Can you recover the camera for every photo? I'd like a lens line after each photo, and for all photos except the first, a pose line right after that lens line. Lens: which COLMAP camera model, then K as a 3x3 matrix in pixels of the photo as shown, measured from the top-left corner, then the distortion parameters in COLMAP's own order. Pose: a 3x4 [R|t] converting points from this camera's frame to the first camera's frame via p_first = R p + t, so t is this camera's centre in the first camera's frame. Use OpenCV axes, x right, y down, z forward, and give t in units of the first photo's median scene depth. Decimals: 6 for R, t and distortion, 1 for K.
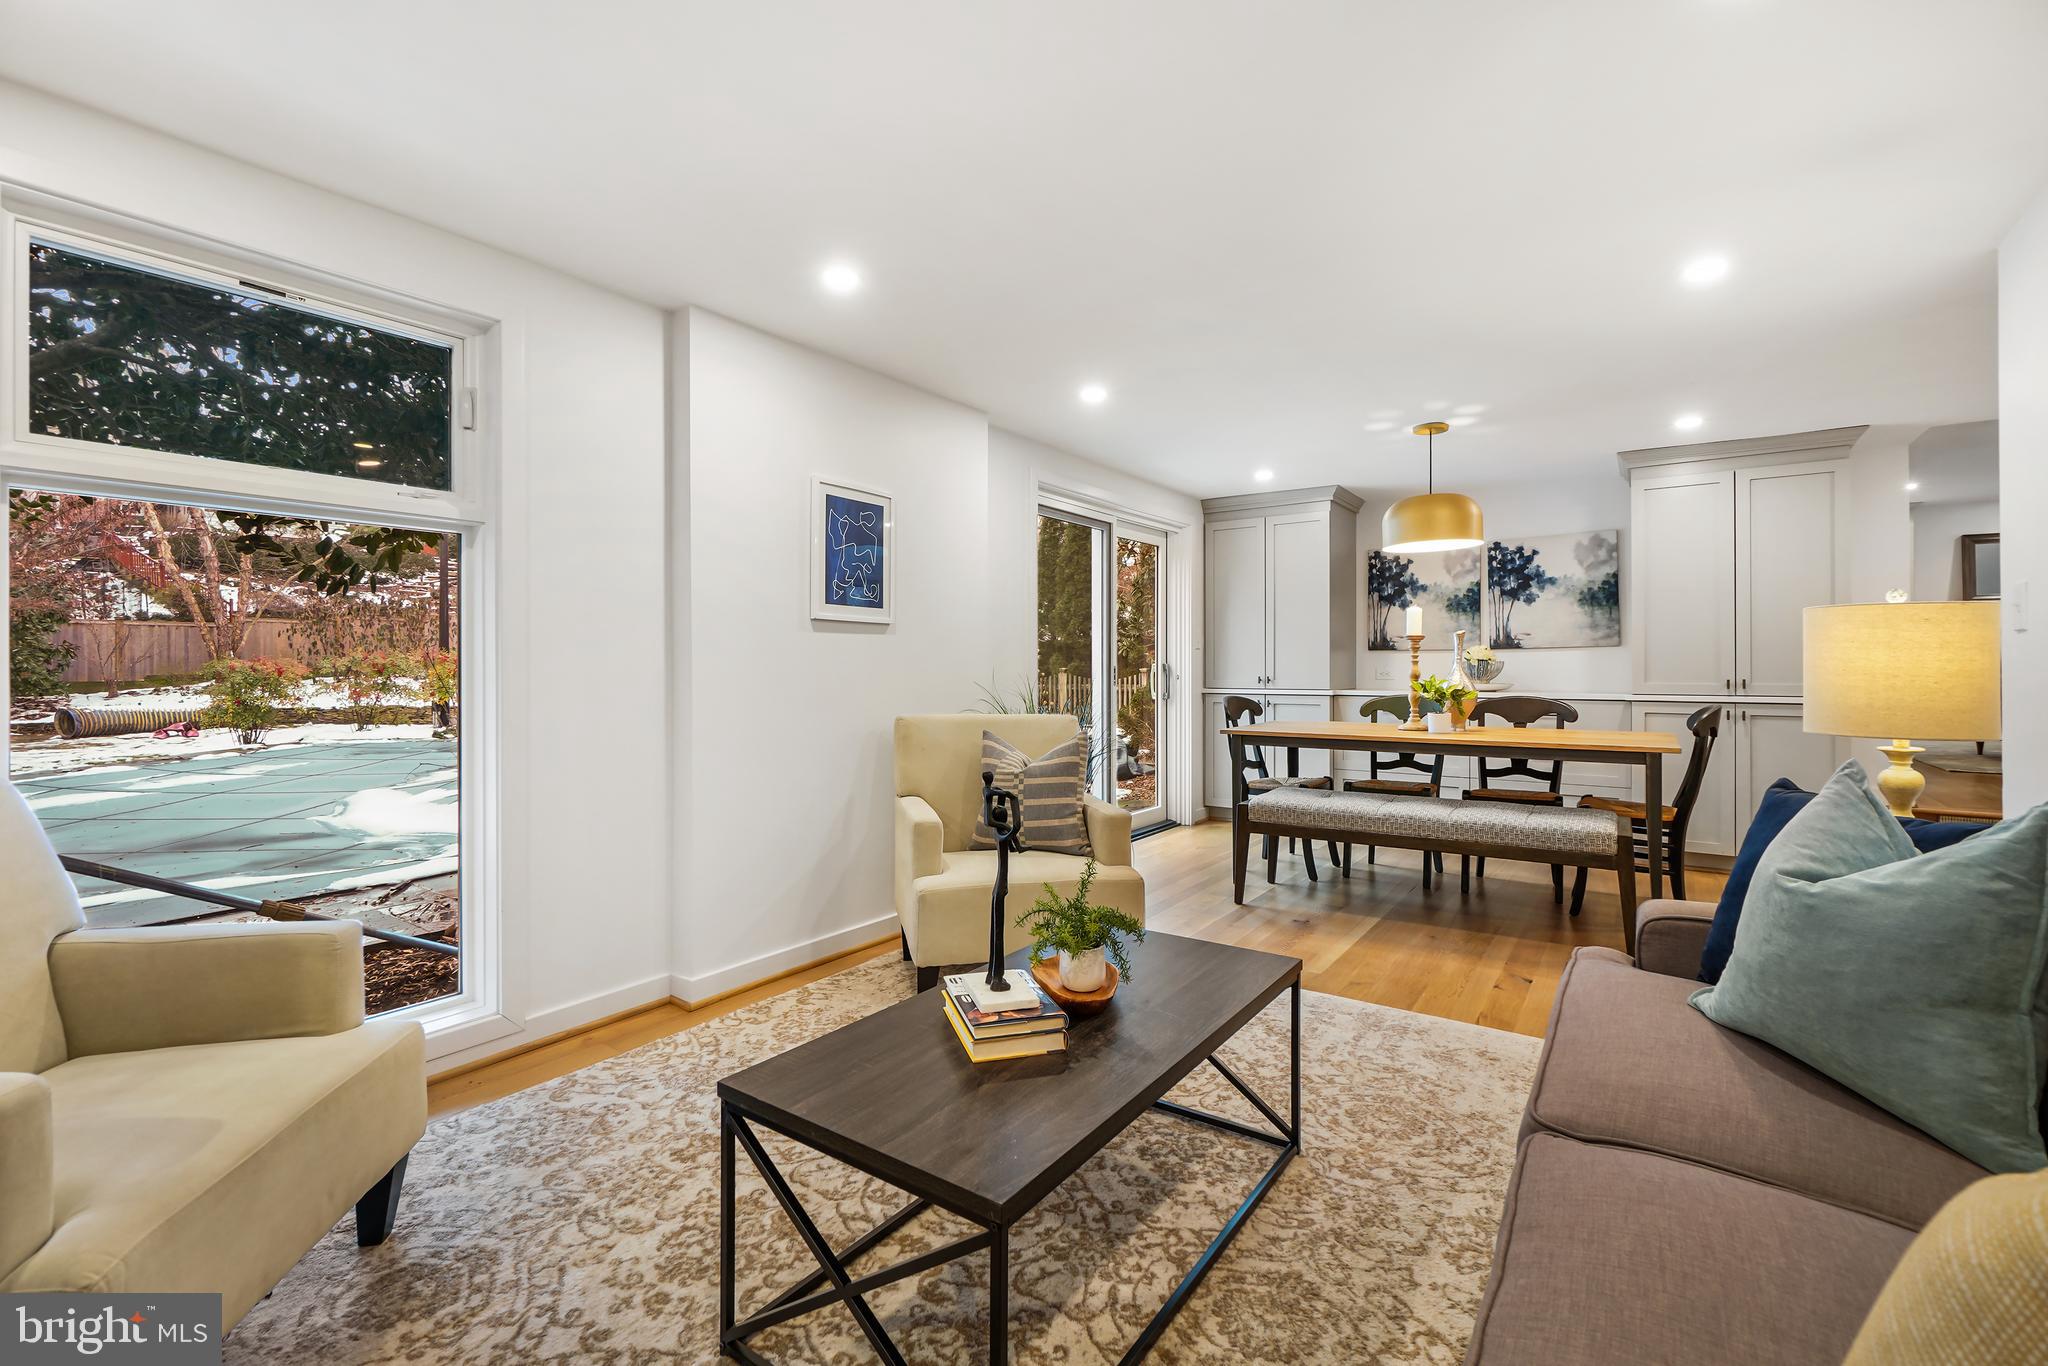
lens RADIAL K [[910.2, 0, 1005.8], [0, 910.2, 664.3], [0, 0, 1]] dist [-0.003139, -0.001460]
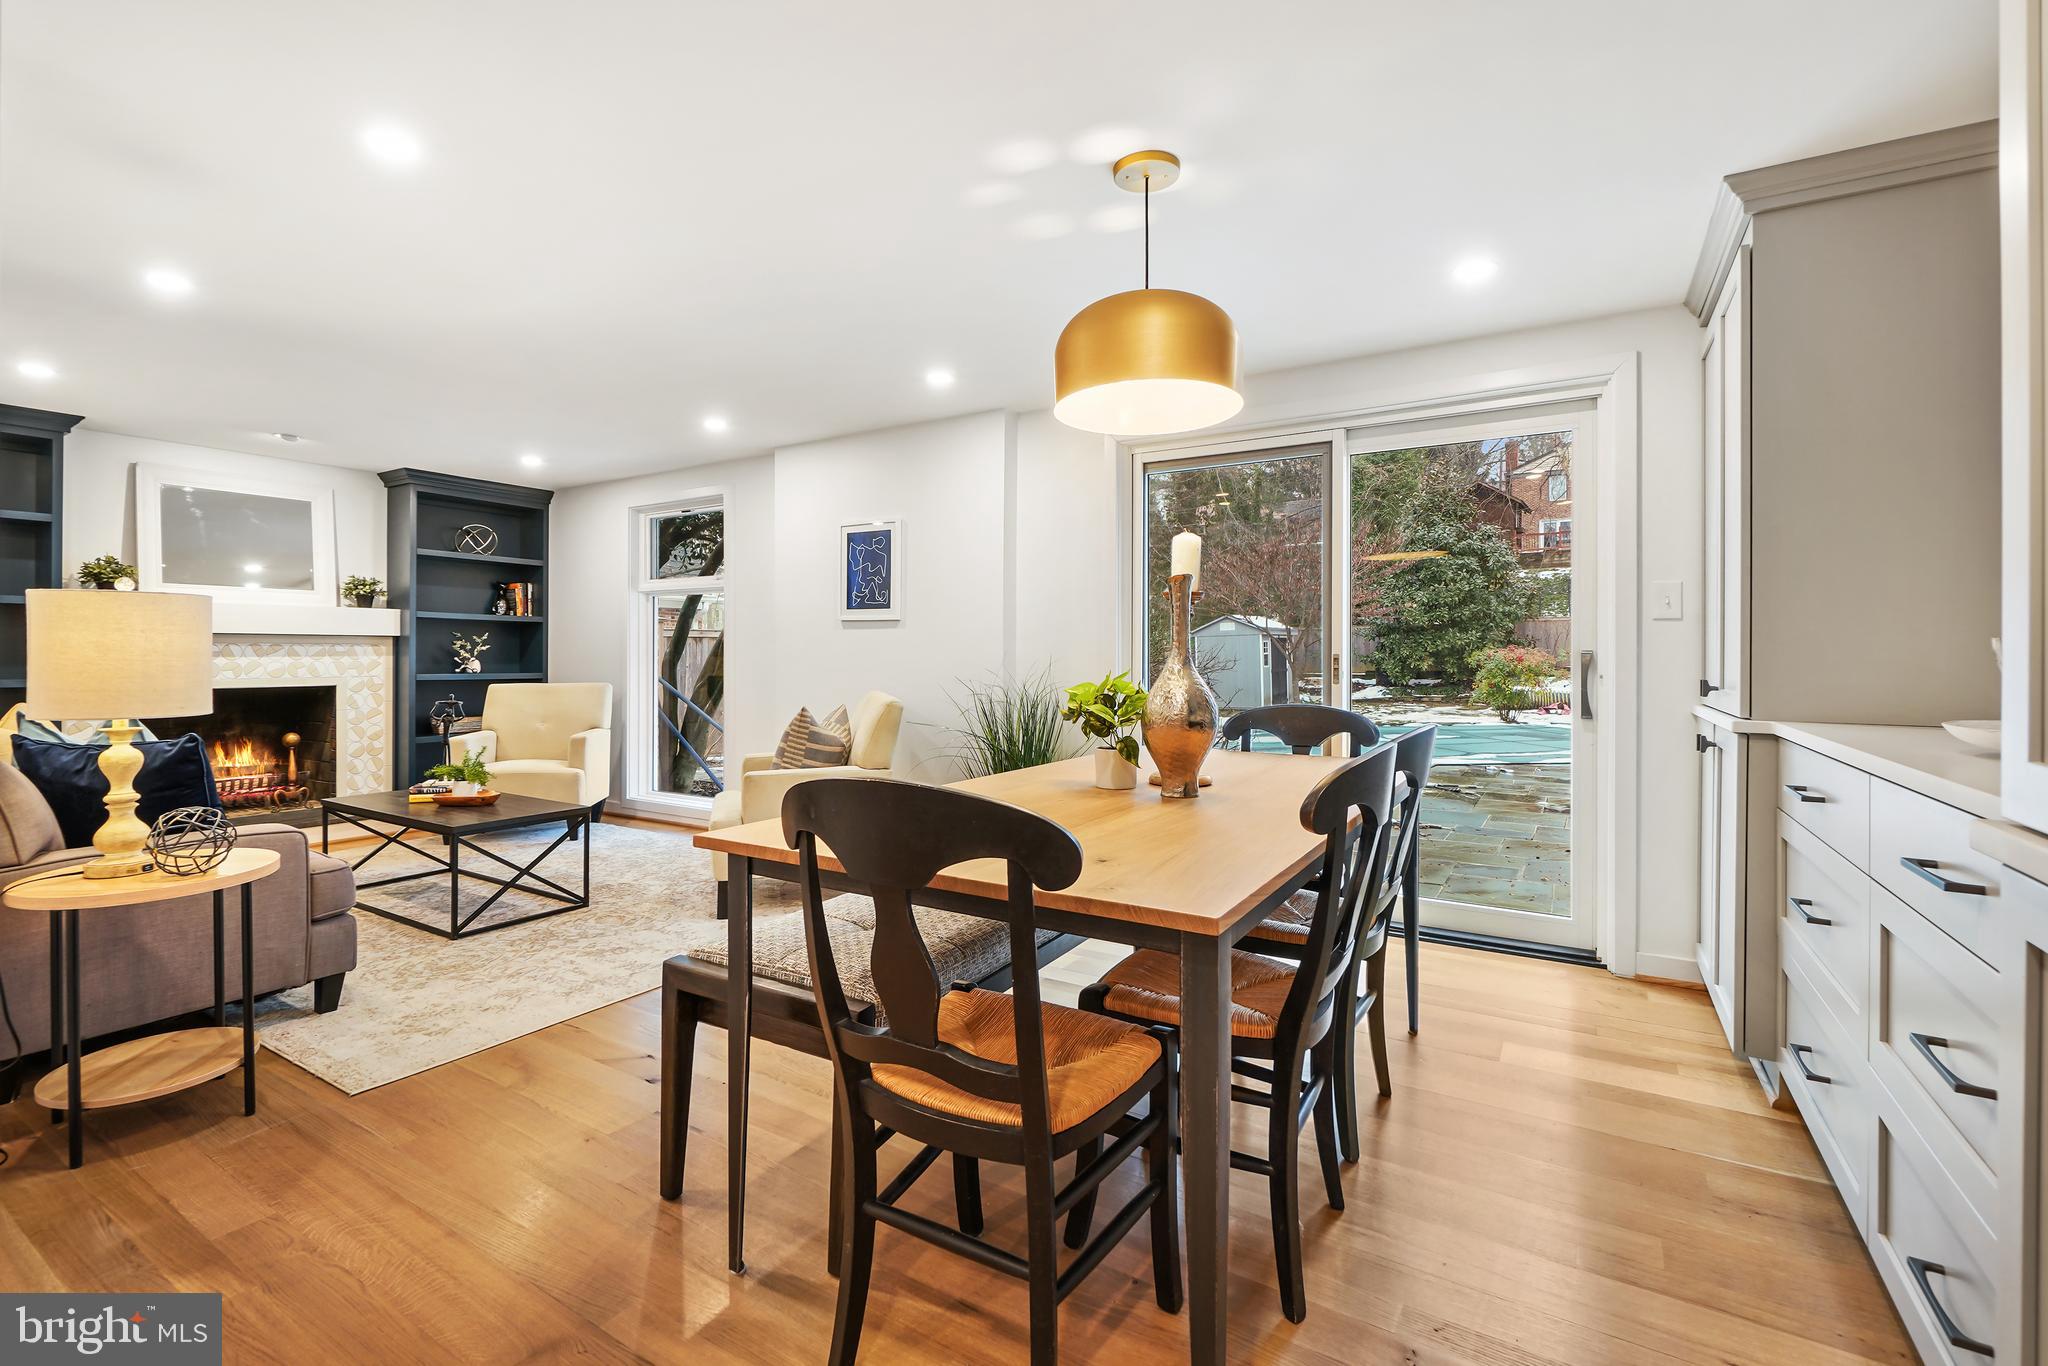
lens RADIAL K [[910.2, 0, 1022.2], [0, 910.2, 654.4], [0, 0, 1]] dist [-0.003139, -0.001460]
pose [[0.059455, 0.000569, -0.998231, 1.255946], [-0.003452, 0.999994, 0.000364, 0.003446], [0.998225, 0.003425, 0.059456, 1.188067]]
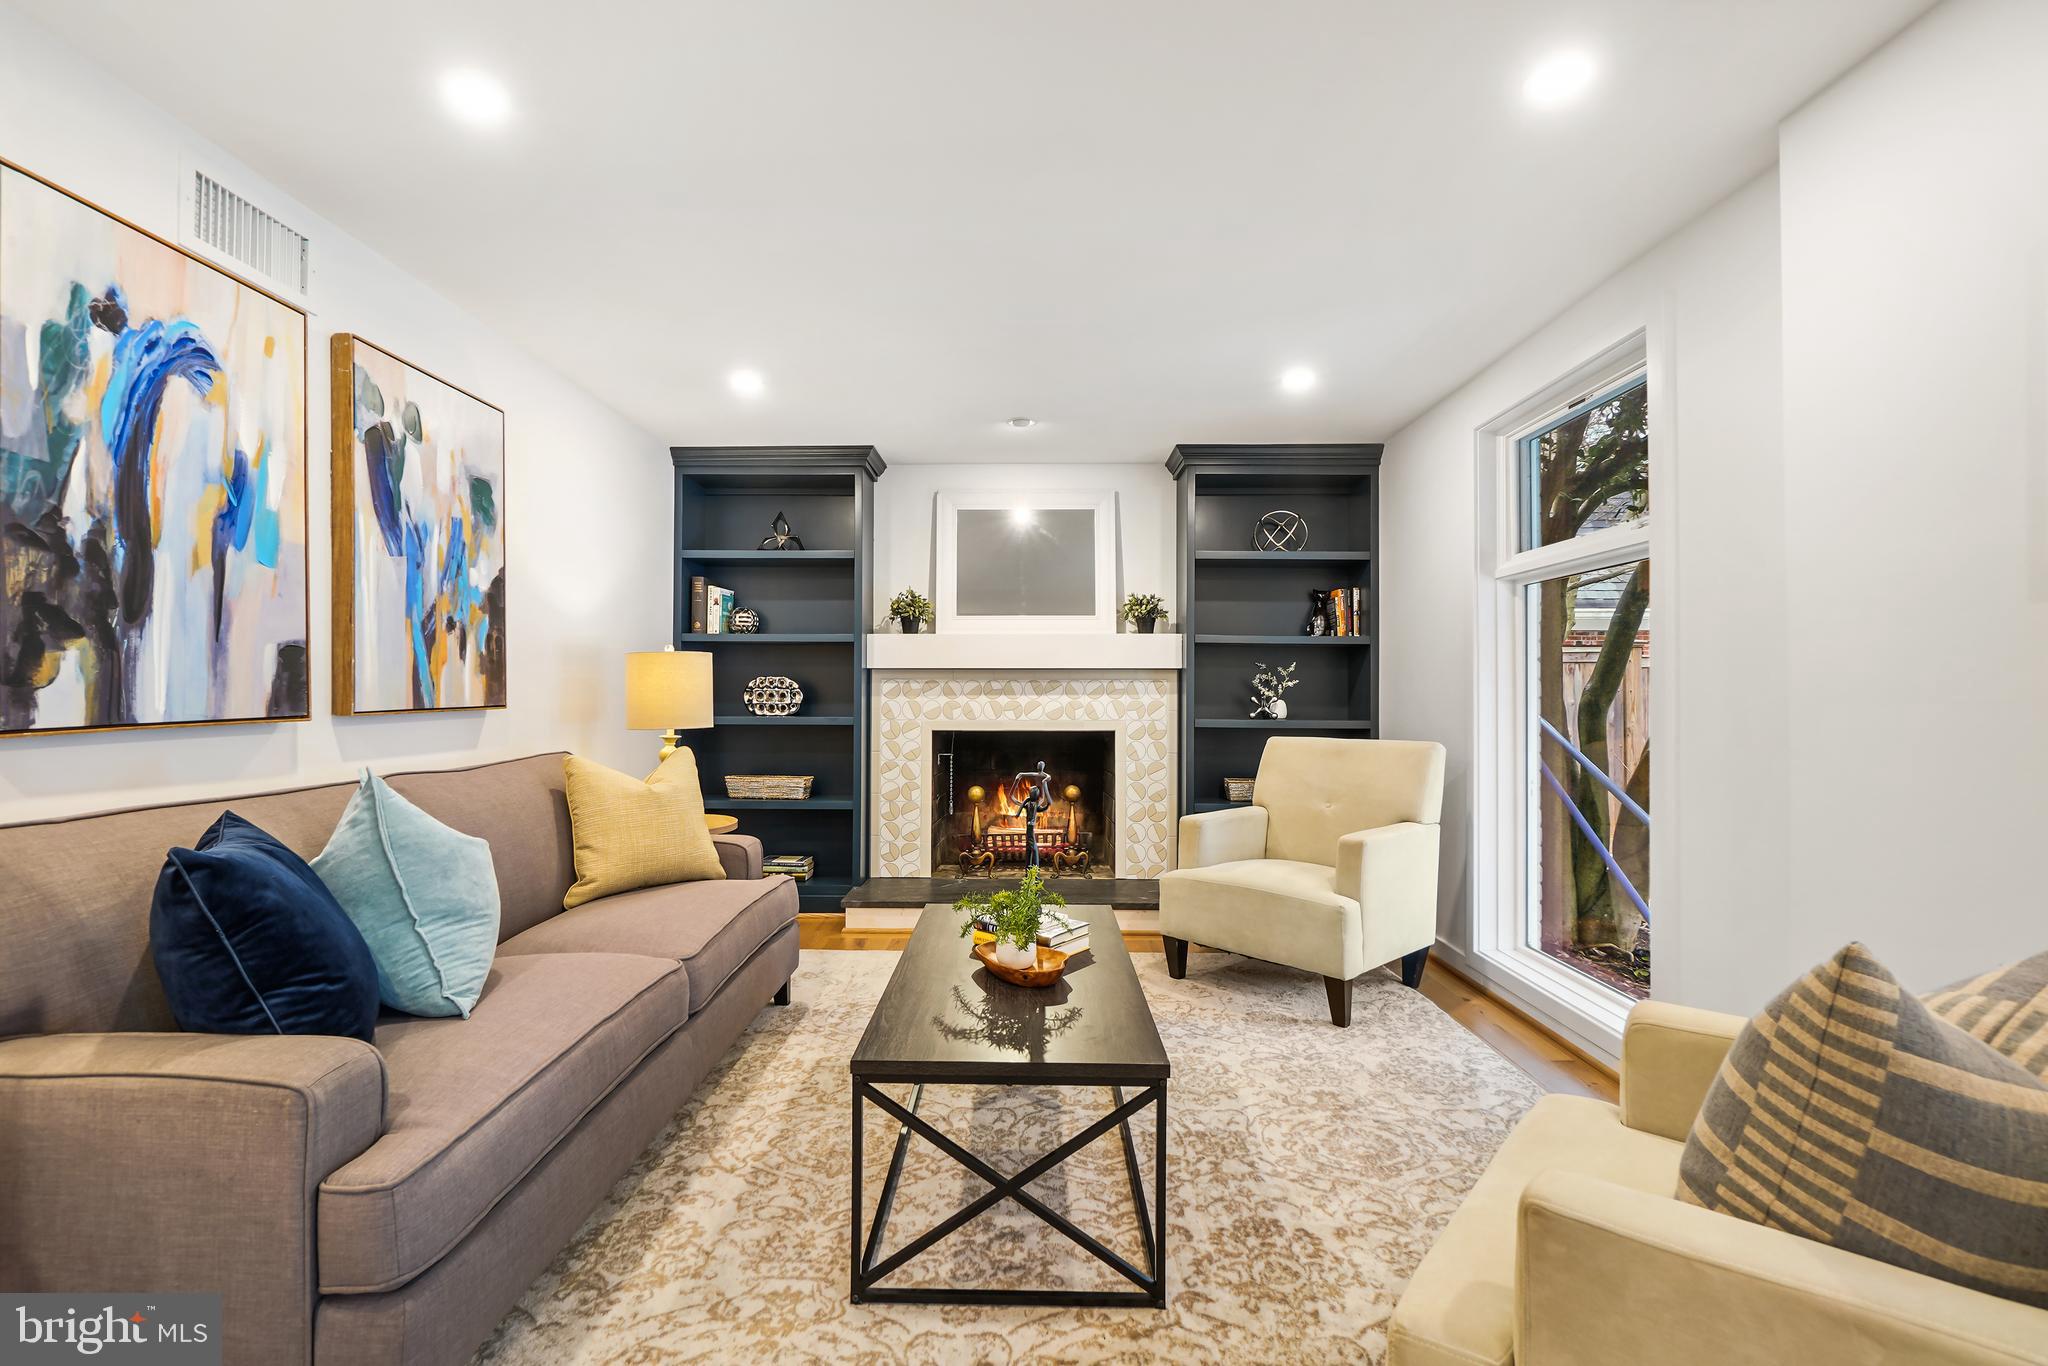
lens RADIAL K [[910.2, 0, 1007.6], [0, 910.2, 680.6], [0, 0, 1]] dist [-0.003139, -0.001460]
pose [[-0.823590, -0.009325, -0.567108, 0.402887], [-0.003483, 0.999929, -0.011383, 0.006953], [0.567174, -0.007400, -0.823565, 1.050074]]
